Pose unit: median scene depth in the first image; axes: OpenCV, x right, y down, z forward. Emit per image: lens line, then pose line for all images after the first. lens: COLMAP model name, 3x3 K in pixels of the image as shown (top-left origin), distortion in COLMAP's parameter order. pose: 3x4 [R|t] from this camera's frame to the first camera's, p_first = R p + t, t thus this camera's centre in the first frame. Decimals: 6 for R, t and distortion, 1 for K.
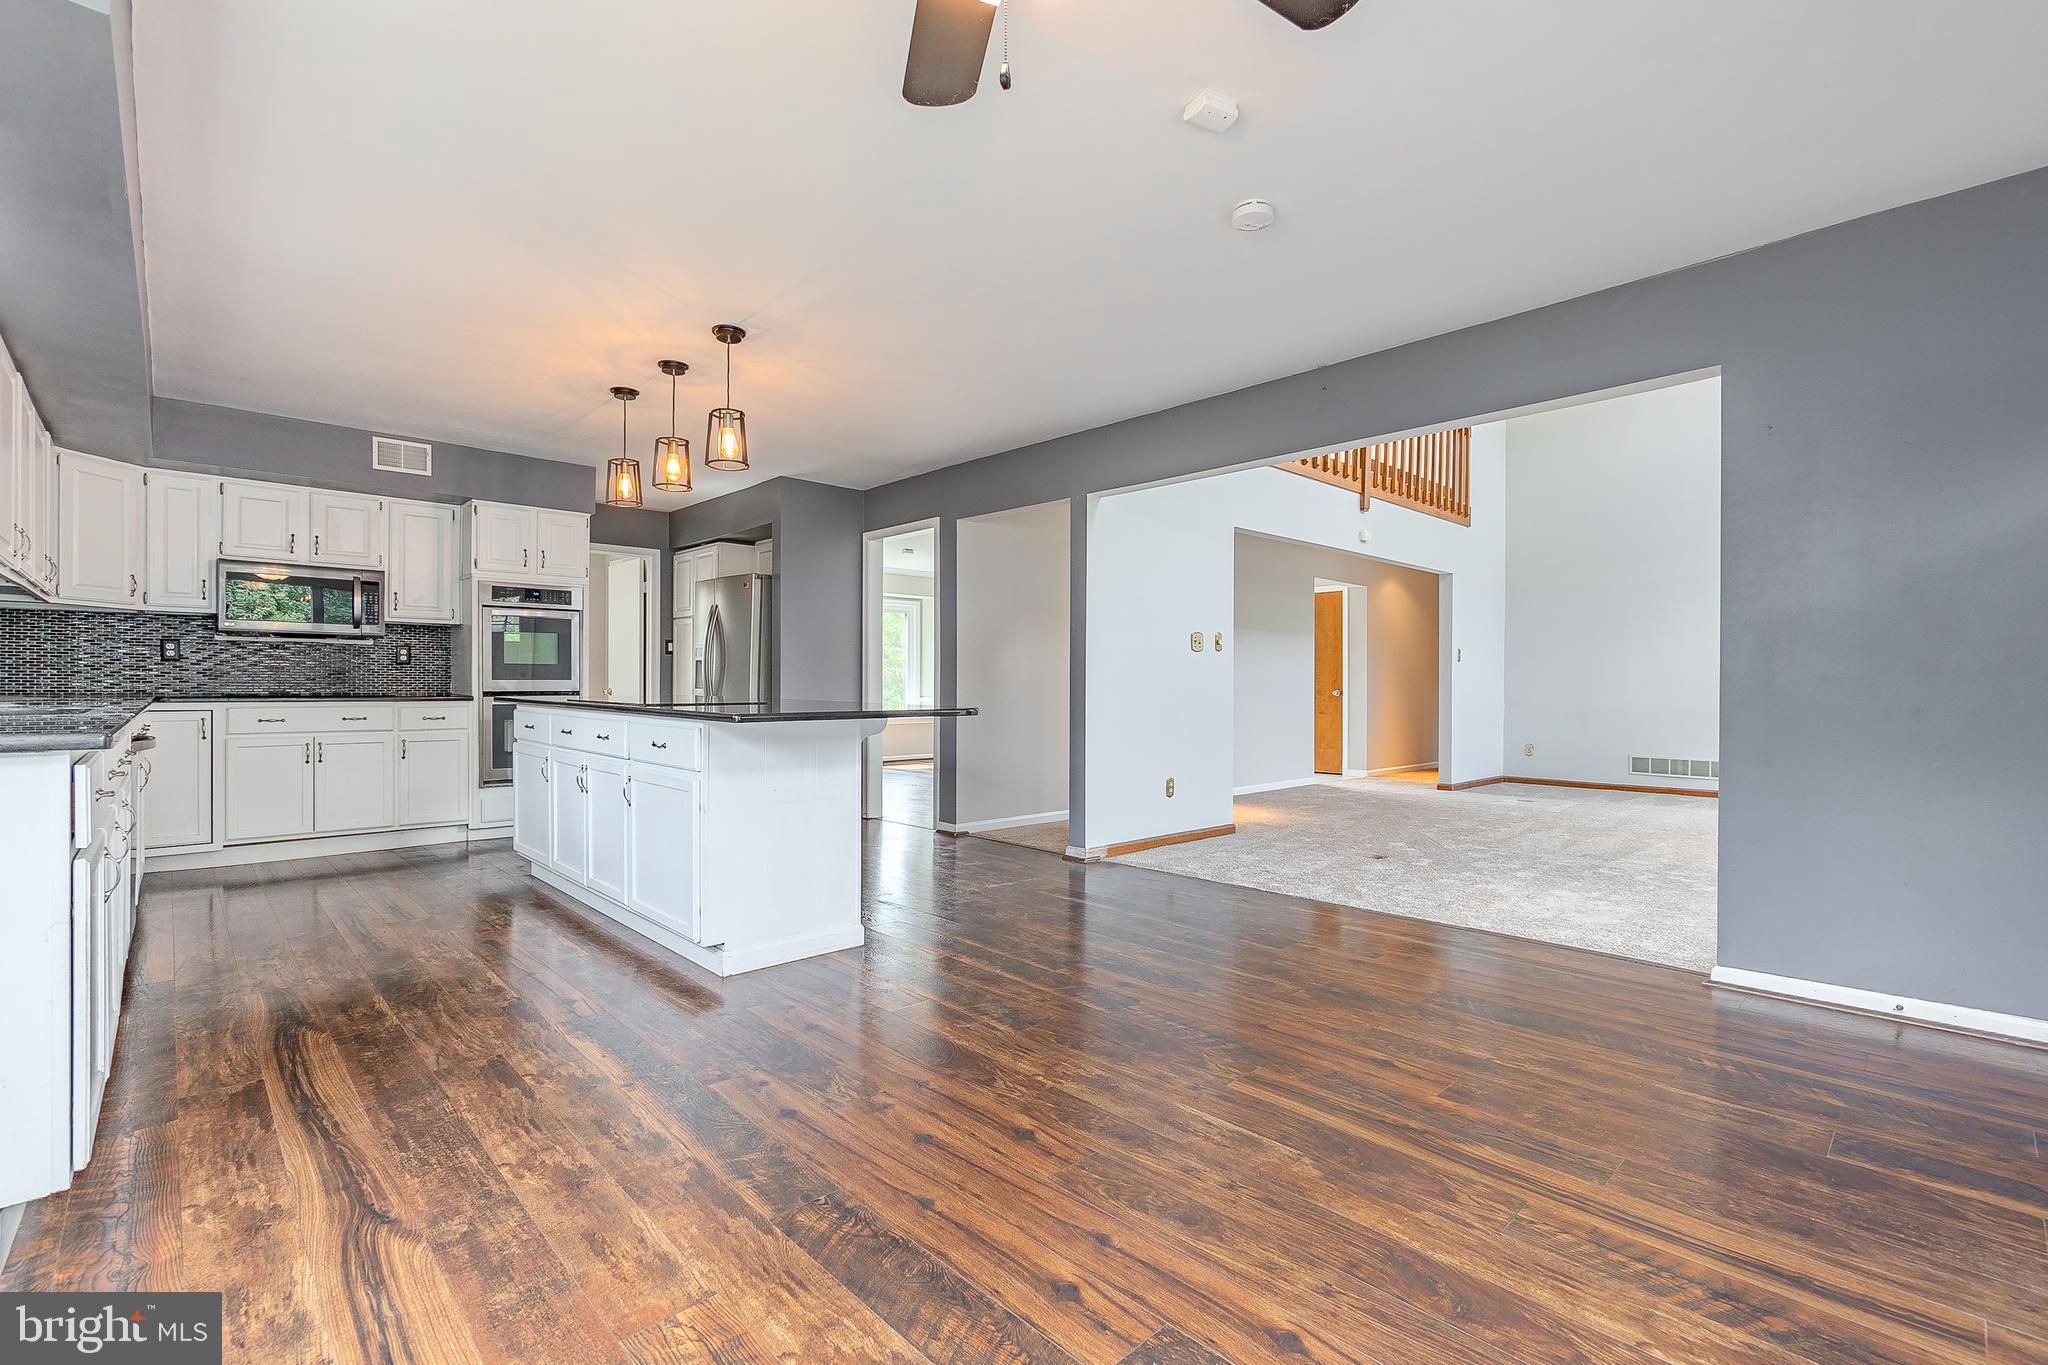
lens RADIAL K [[898.4, 0, 1024.0], [0, 898.4, 682.5], [0, 0, 1]] dist [0.000693, 0.000558]
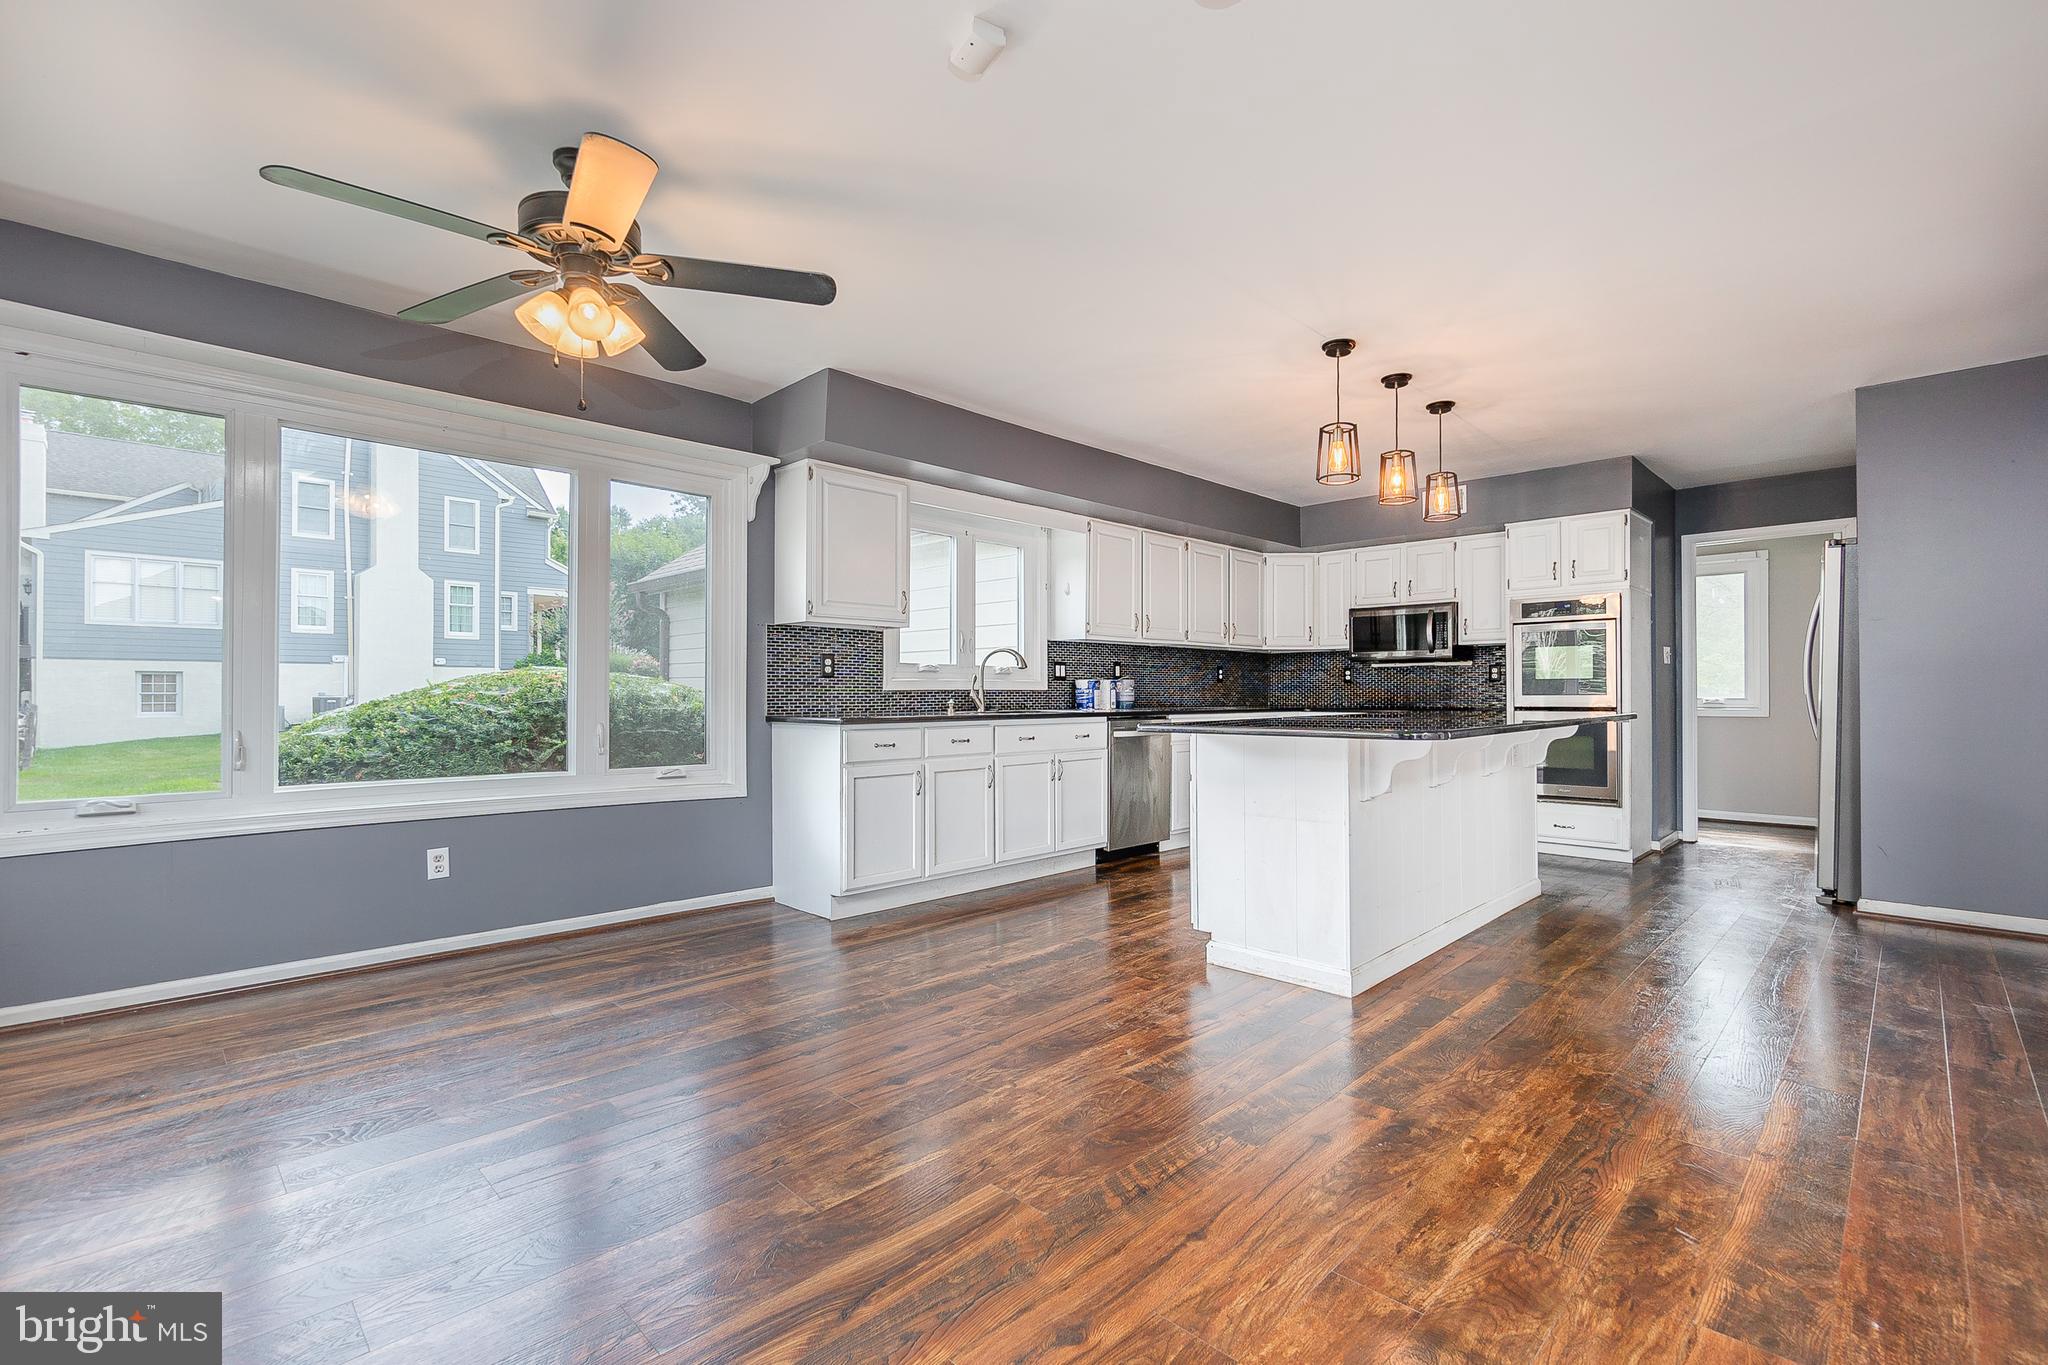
lens RADIAL K [[903.1, 0, 1019.3], [0, 903.1, 687.1], [0, 0, 1]] dist [-0.002213, 0.000162]
pose [[0.026731, -0.013217, -0.999555, 0.436567], [0.000741, 0.999913, -0.013202, 0.000859], [0.999642, -0.000387, 0.026738, 0.412552]]
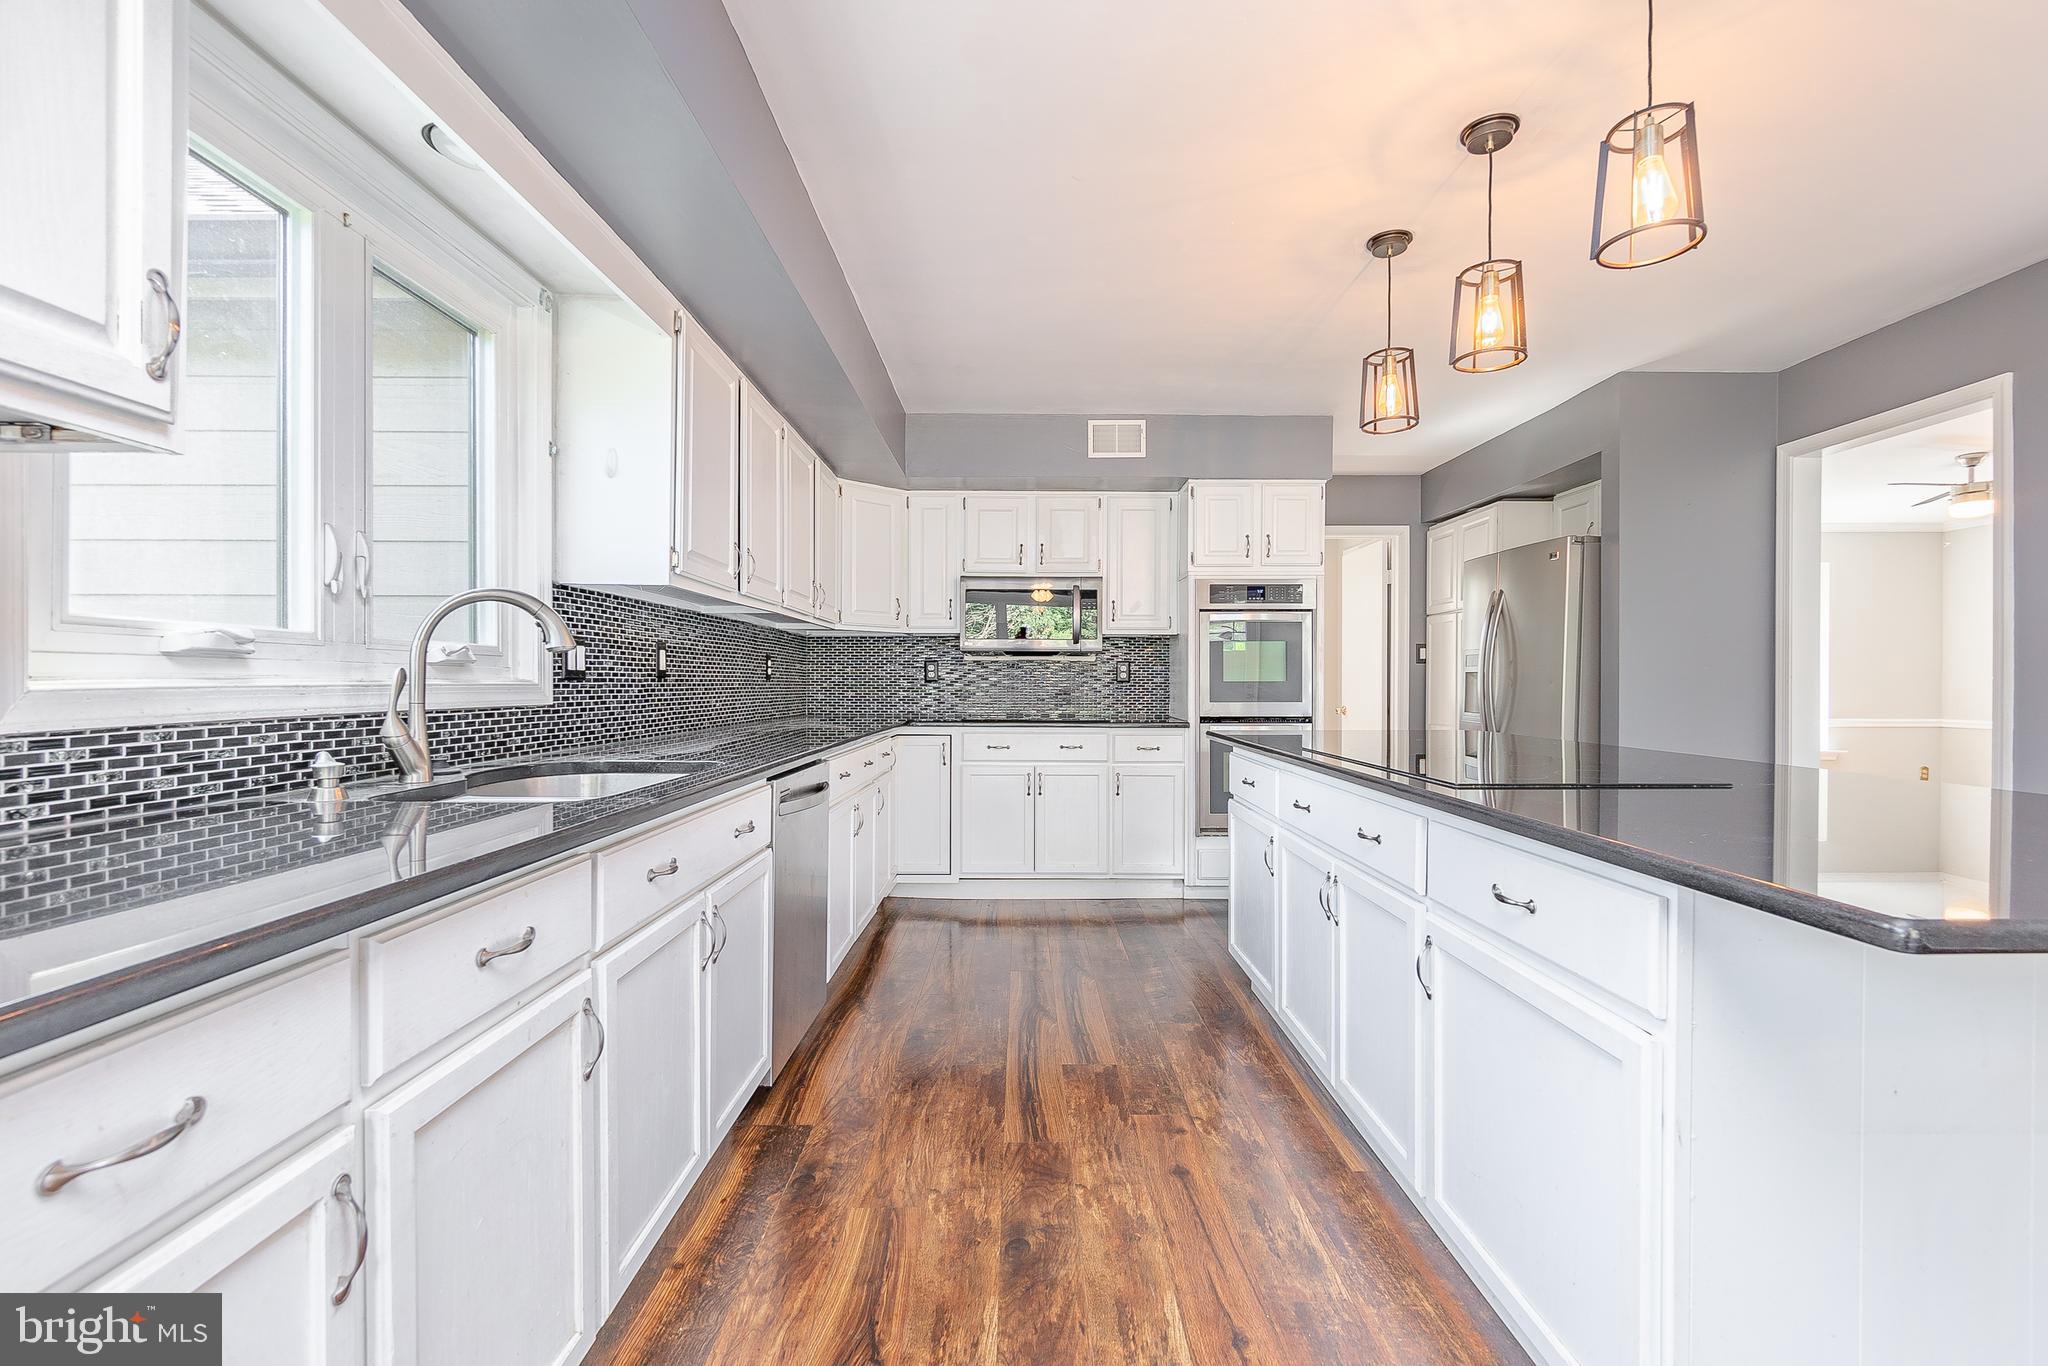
lens RADIAL K [[900.6, 0, 1022.8], [0, 900.6, 690.4], [0, 0, 1]] dist [-0.000670, 0.000131]
pose [[0.724744, 0.002612, -0.689013, -0.166442], [0.001266, 0.999986, 0.005123, -0.018530], [0.689017, -0.004585, 0.724731, 0.315864]]
